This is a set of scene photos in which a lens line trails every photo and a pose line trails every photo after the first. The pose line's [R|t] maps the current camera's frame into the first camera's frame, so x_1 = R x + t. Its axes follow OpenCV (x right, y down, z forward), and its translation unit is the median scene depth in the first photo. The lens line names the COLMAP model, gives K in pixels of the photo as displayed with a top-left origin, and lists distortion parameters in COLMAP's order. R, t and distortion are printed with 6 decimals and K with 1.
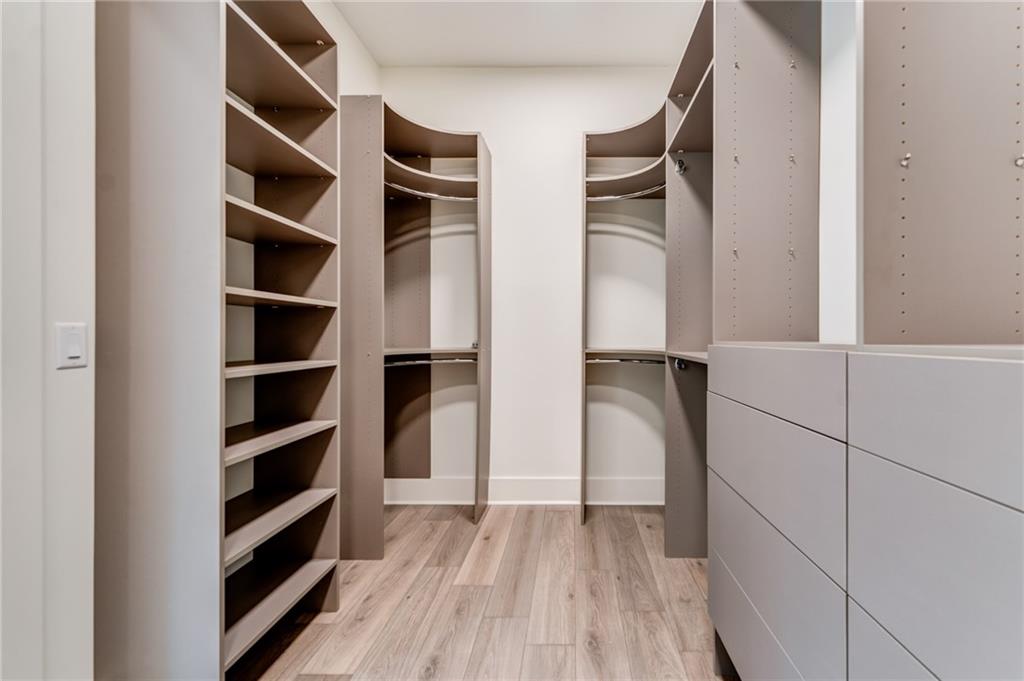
lens RADIAL K [[455.6, 0, 512.1], [0, 455.6, 336.9], [0, 0, 1]] dist [-0.002059, -0.000238]
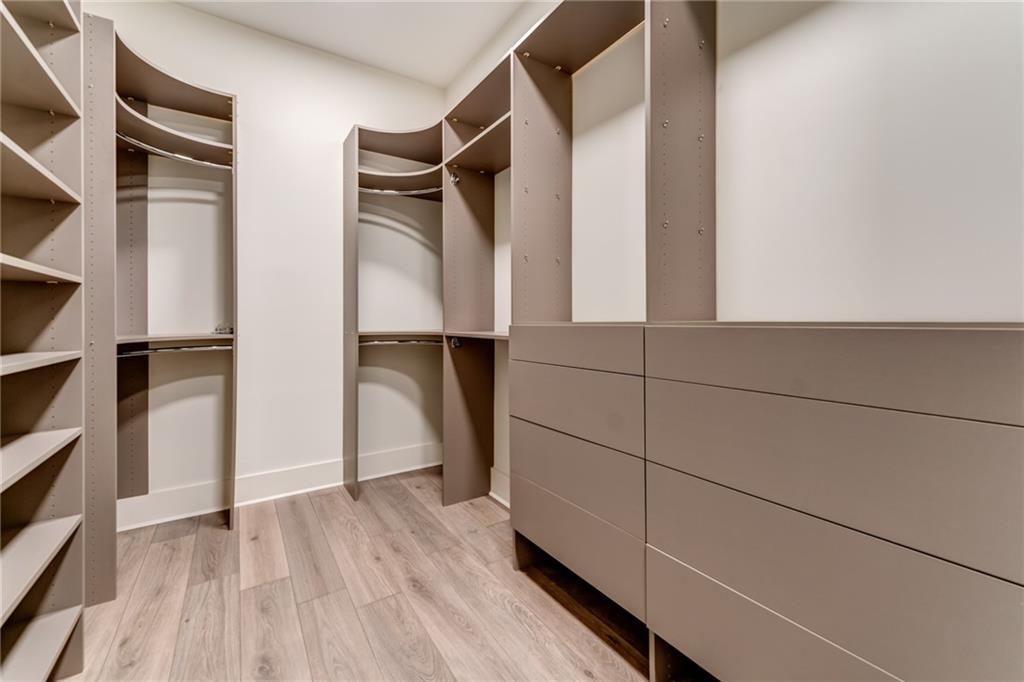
lens RADIAL K [[428.2, 0, 515.5], [0, 428.2, 320.0], [0, 0, 1]] dist [0.000451, 0.000126]
pose [[0.823849, -0.003481, 0.566798, -0.130603], [0.004808, 0.999988, -0.000846, 0.001714], [-0.566789, 0.003422, 0.823856, -0.022664]]
